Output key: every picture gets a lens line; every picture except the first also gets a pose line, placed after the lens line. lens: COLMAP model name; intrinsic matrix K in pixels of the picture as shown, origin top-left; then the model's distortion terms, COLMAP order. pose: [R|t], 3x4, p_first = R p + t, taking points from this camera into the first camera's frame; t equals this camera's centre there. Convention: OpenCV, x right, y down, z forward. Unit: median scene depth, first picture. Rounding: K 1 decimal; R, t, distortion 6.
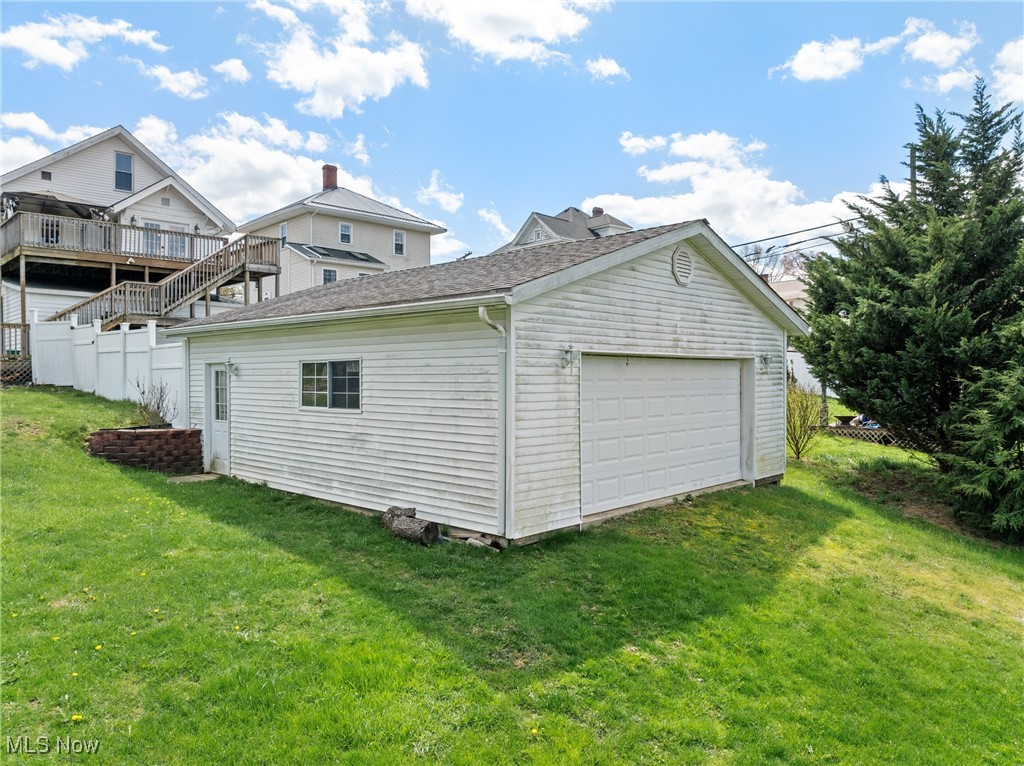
lens RADIAL K [[718.3, 0, 512.0], [0, 718.3, 383.0], [0, 0, 1]] dist [-0.051870, -0.000648]
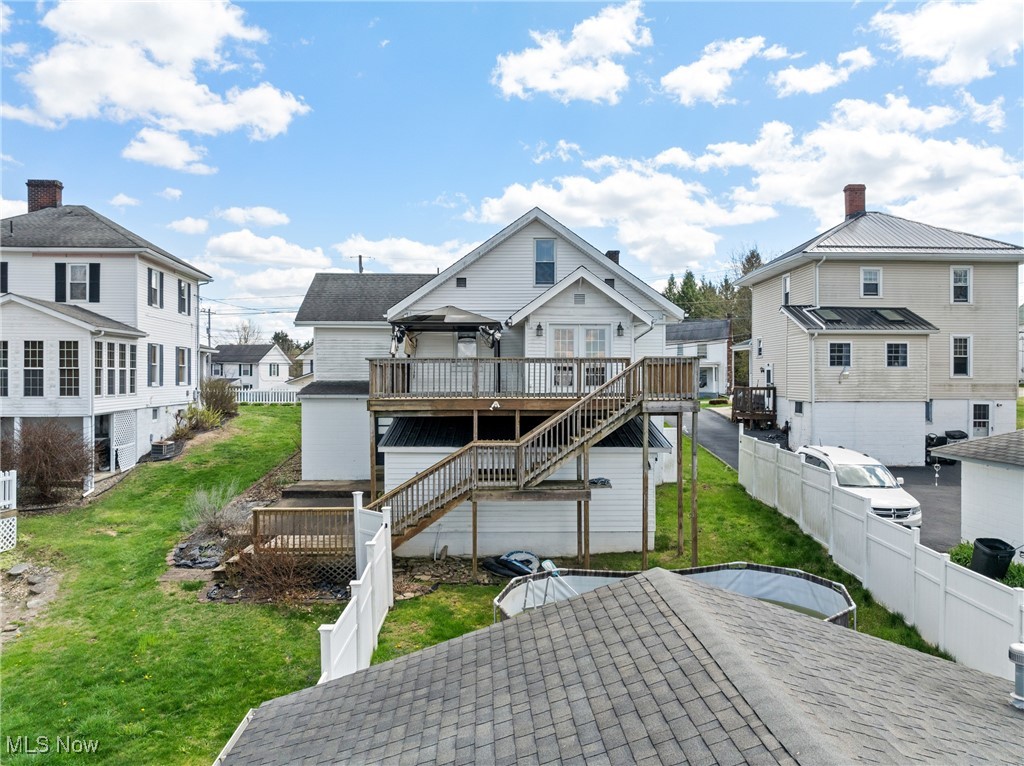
lens RADIAL K [[719.4, 0, 512.6], [0, 719.4, 347.4], [0, 0, 1]] dist [-0.054149, 0.003018]
pose [[0.708105, -0.025454, -0.705648, 0.011479], [-0.008771, 0.998956, -0.044836, -0.166998], [0.706053, 0.037938, 0.707142, 0.392513]]
